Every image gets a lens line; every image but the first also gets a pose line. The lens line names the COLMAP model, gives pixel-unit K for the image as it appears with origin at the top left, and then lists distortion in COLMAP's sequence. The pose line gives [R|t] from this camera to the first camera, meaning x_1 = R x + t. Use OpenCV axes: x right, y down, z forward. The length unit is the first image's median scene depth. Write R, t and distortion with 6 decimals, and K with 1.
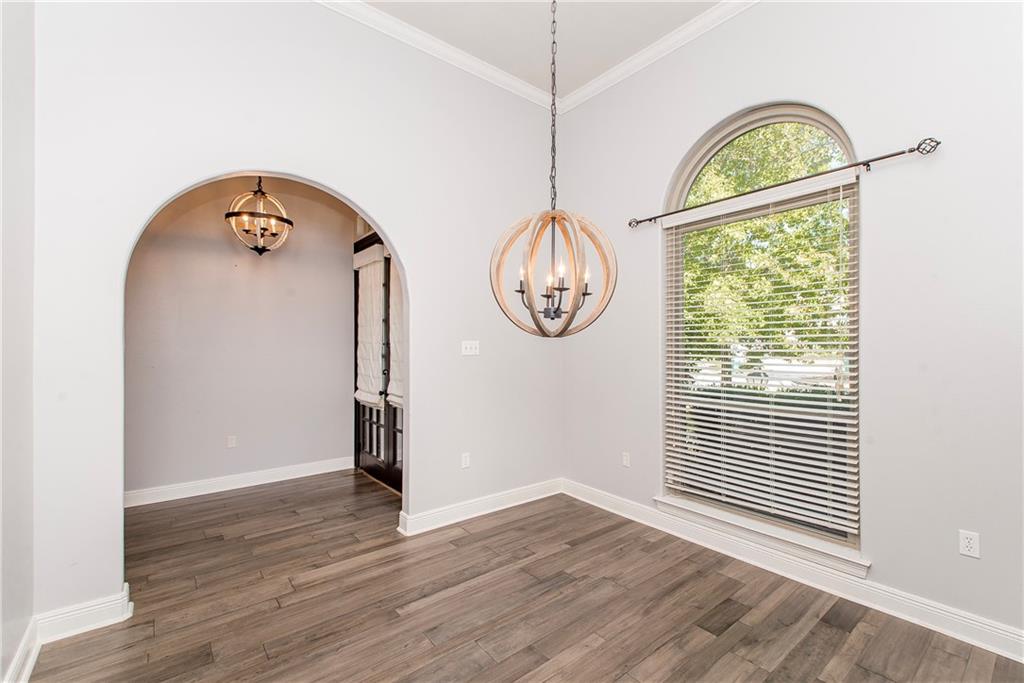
lens RADIAL K [[443.8, 0, 512.5], [0, 443.8, 343.0], [0, 0, 1]] dist [-0.000208, -0.002845]
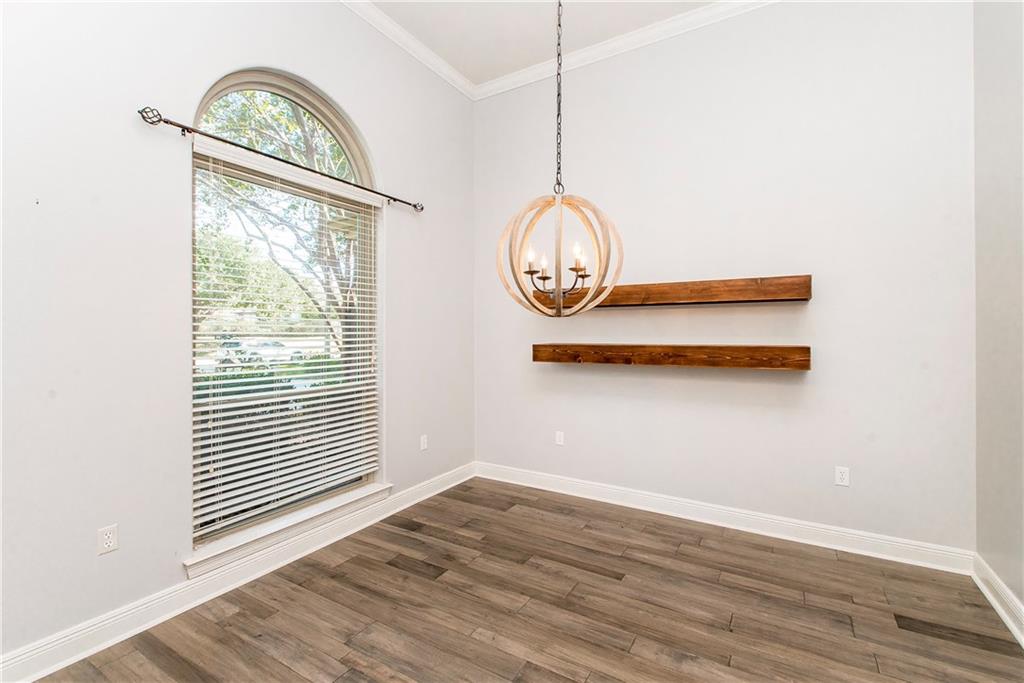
lens RADIAL K [[443.8, 0, 514.6], [0, 443.8, 336.0], [0, 0, 1]] dist [-0.000208, -0.002845]
pose [[-0.351732, -0.005992, 0.936082, -0.610971], [0.000246, 0.999979, 0.006493, 0.018537], [-0.936101, 0.002514, -0.351723, 1.063073]]
